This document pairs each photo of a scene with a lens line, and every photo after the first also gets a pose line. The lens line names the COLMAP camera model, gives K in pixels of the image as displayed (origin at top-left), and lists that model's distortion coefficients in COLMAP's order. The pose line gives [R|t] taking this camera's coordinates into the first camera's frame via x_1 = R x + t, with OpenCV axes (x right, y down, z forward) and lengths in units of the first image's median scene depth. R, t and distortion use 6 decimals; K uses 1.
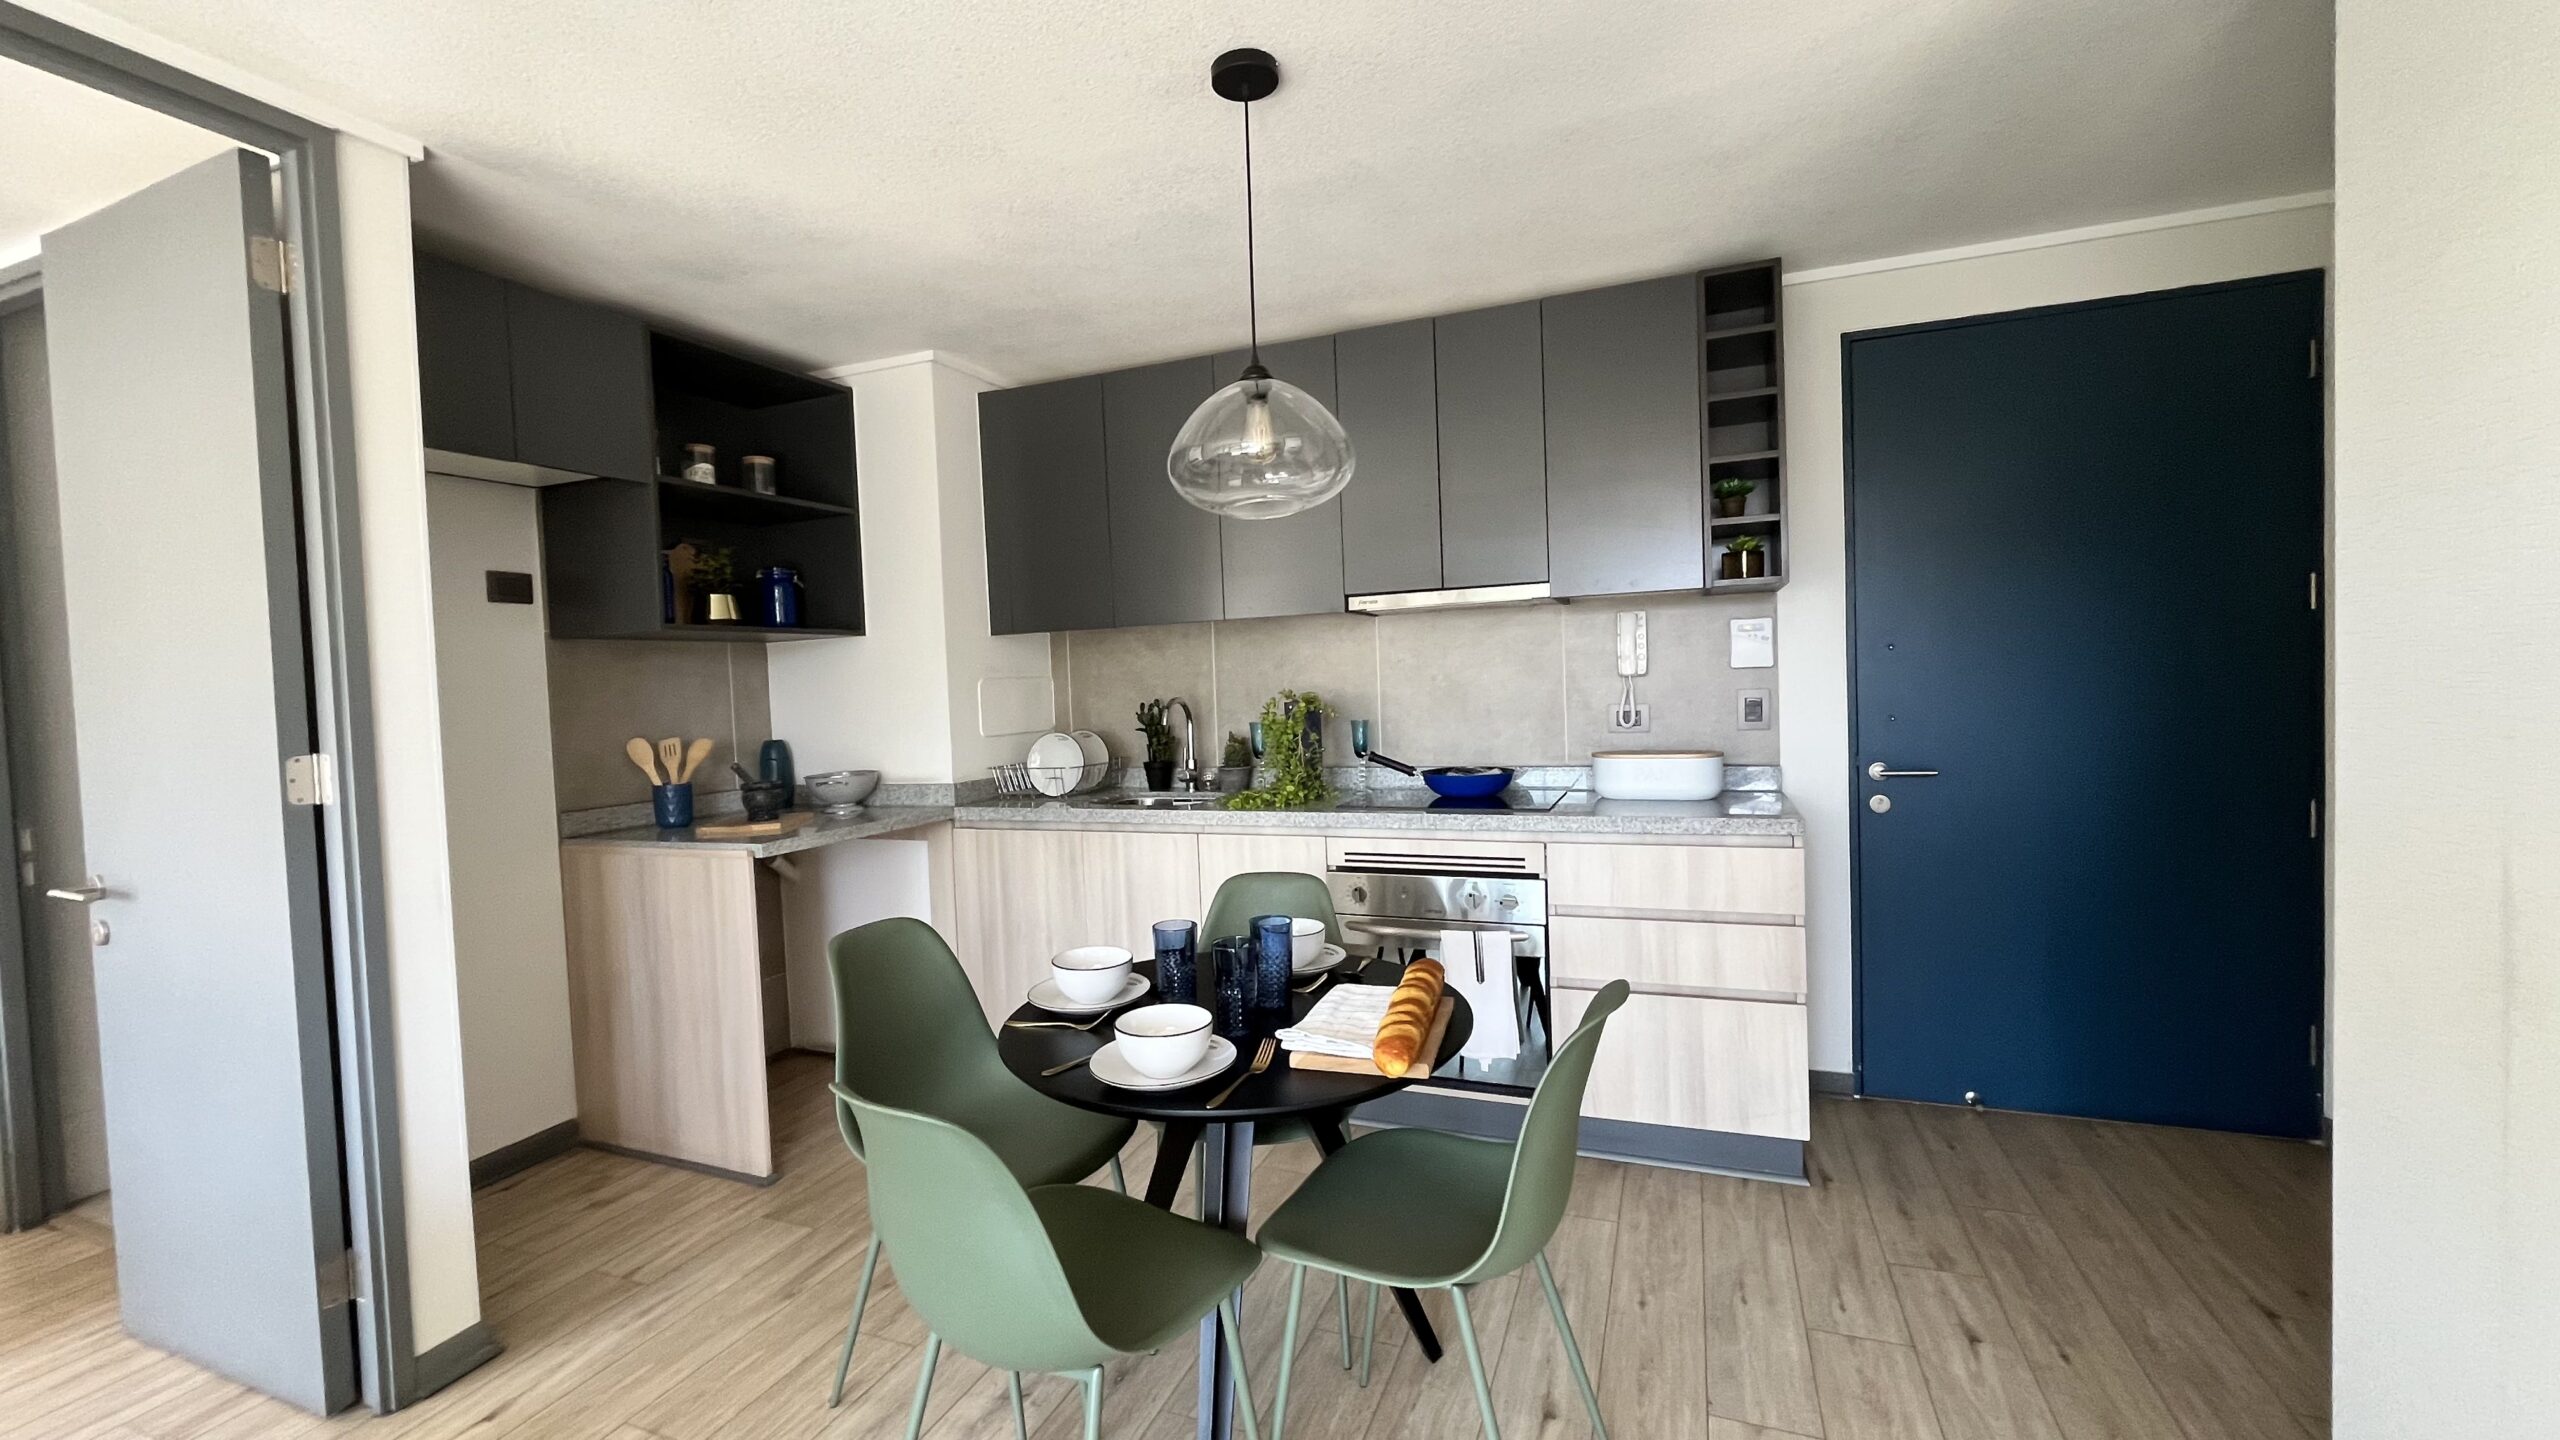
lens RADIAL K [[1022.7, 0, 1276.7], [0, 1022.7, 718.2], [0, 0, 1]] dist [-0.004378, 0.000041]
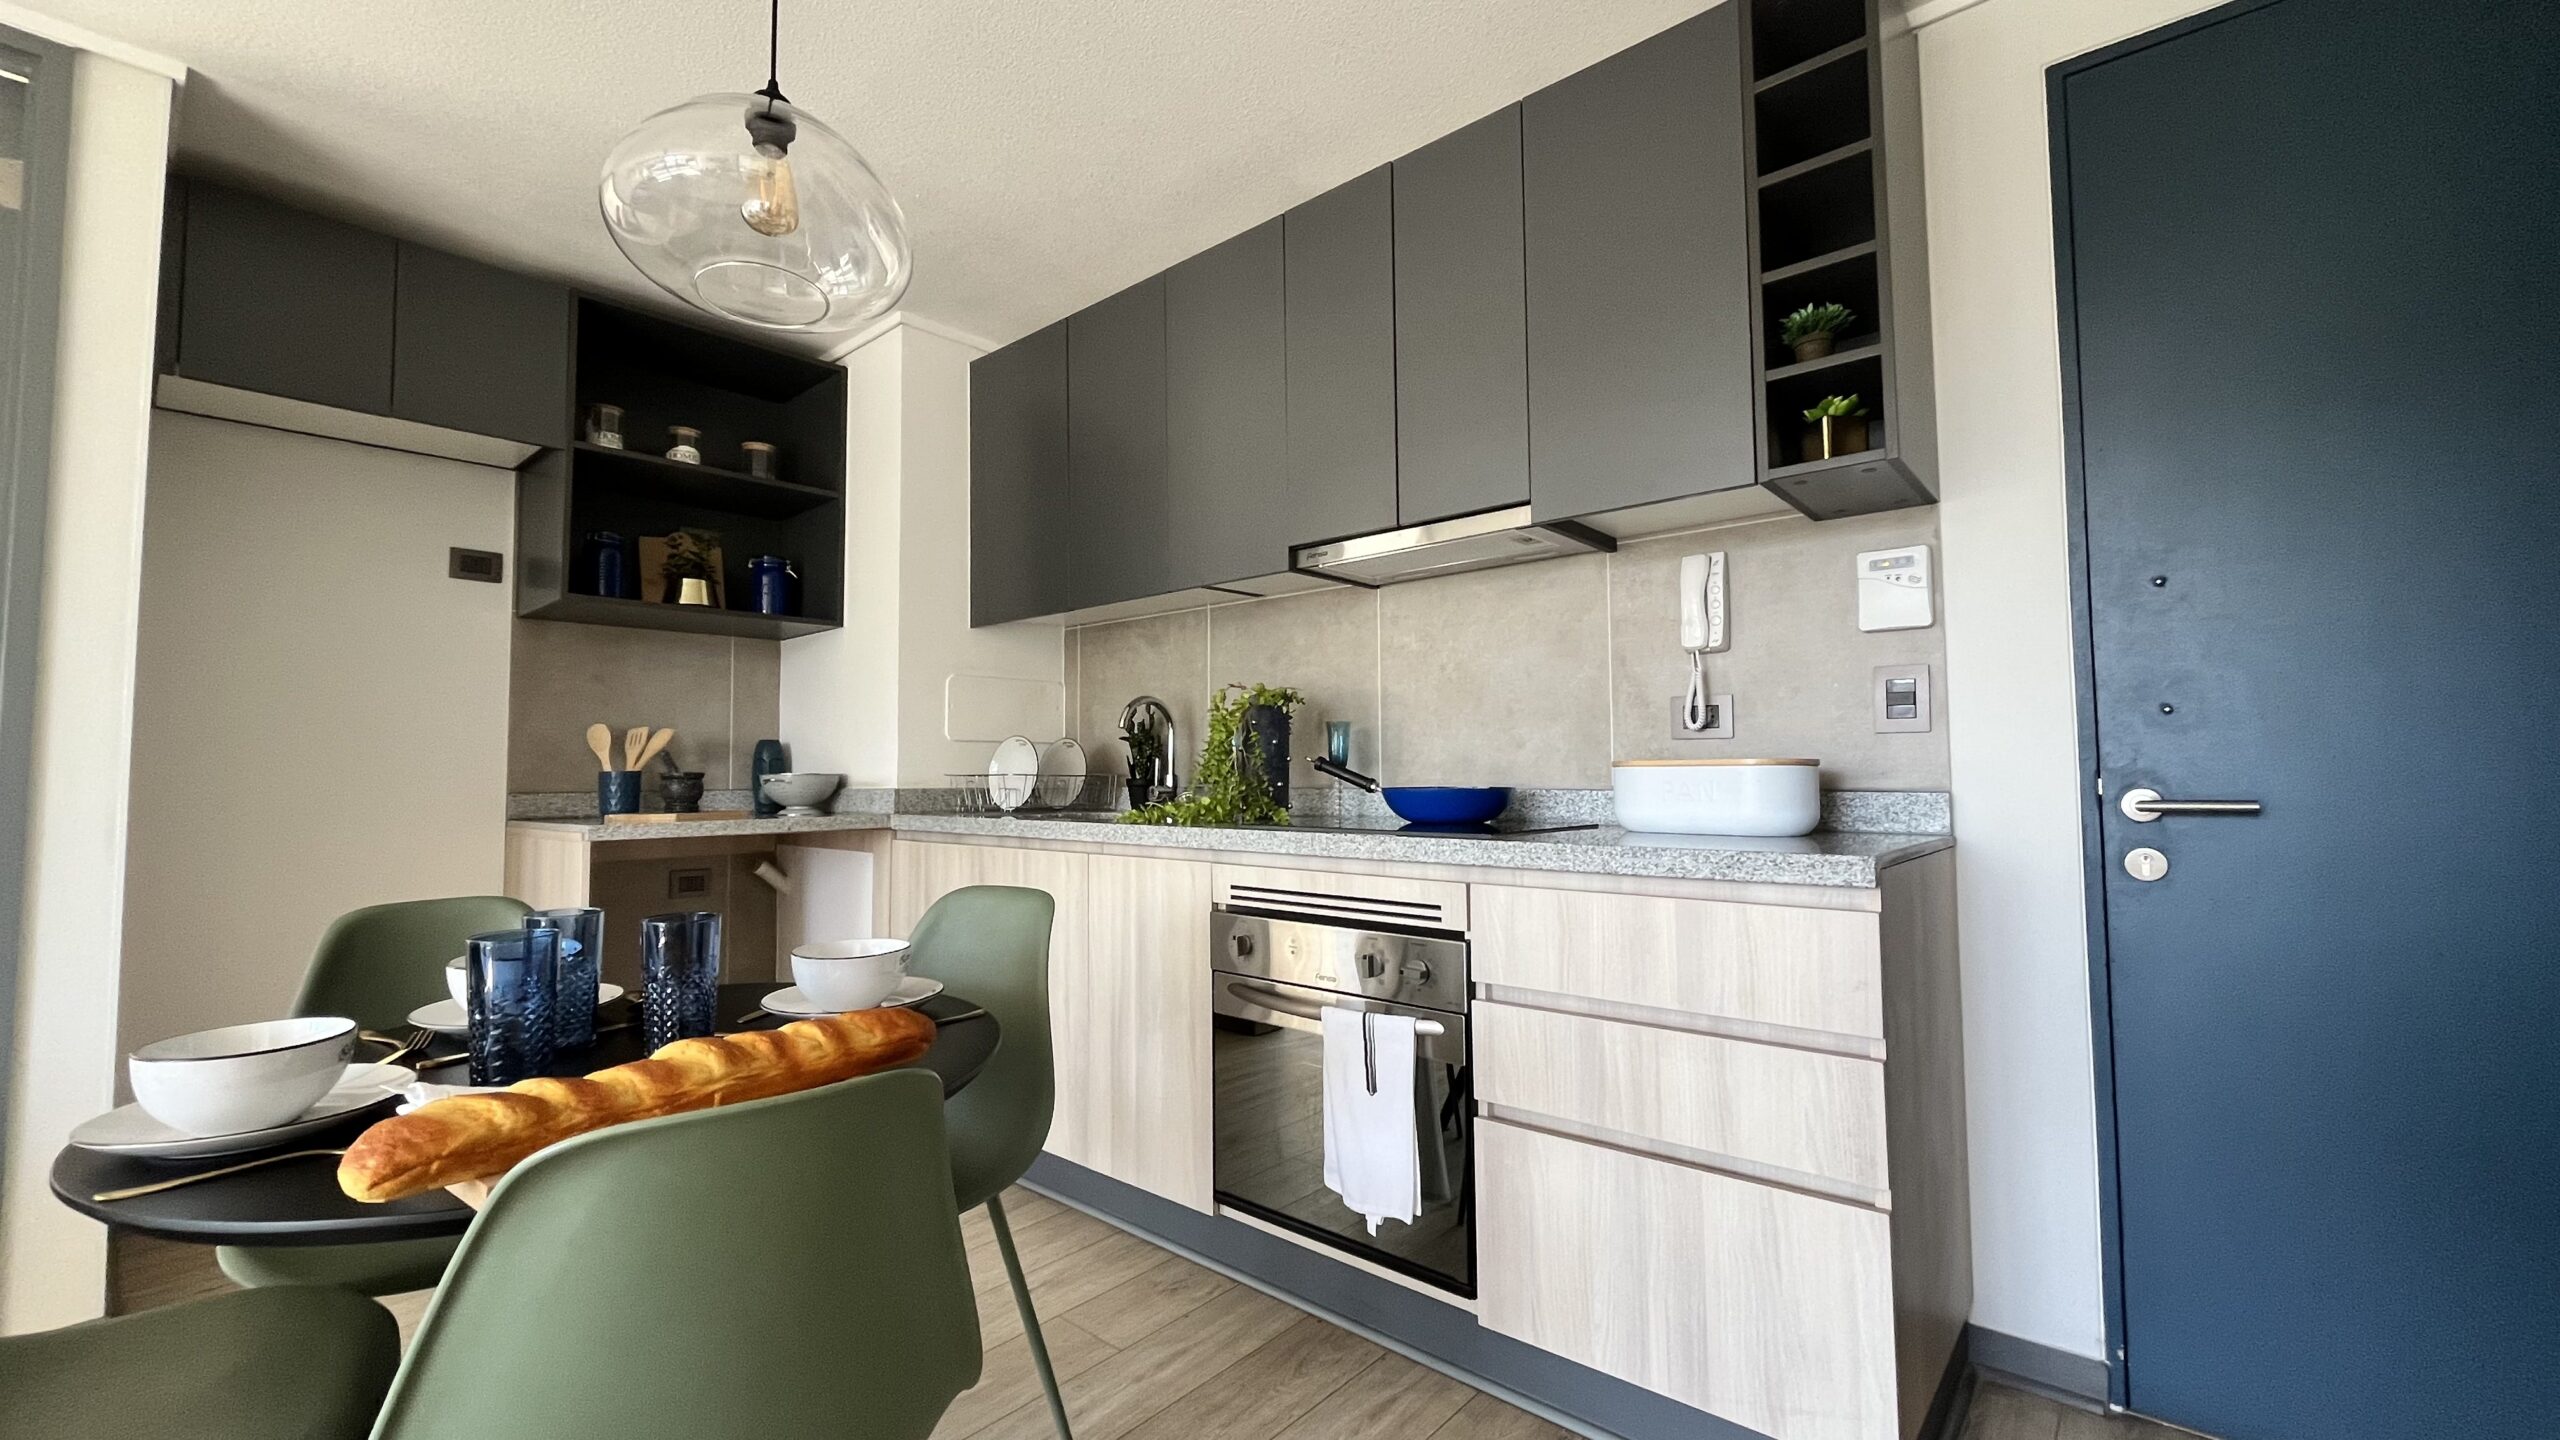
lens RADIAL K [[1022.7, 0, 1279.4], [0, 1022.7, 717.5], [0, 0, 1]] dist [-0.004378, 0.000041]
pose [[0.942380, 0.013280, -0.334280, 0.312106], [-0.040794, 0.996317, -0.075423, 0.061348], [0.332047, 0.084714, 0.939451, 0.300317]]
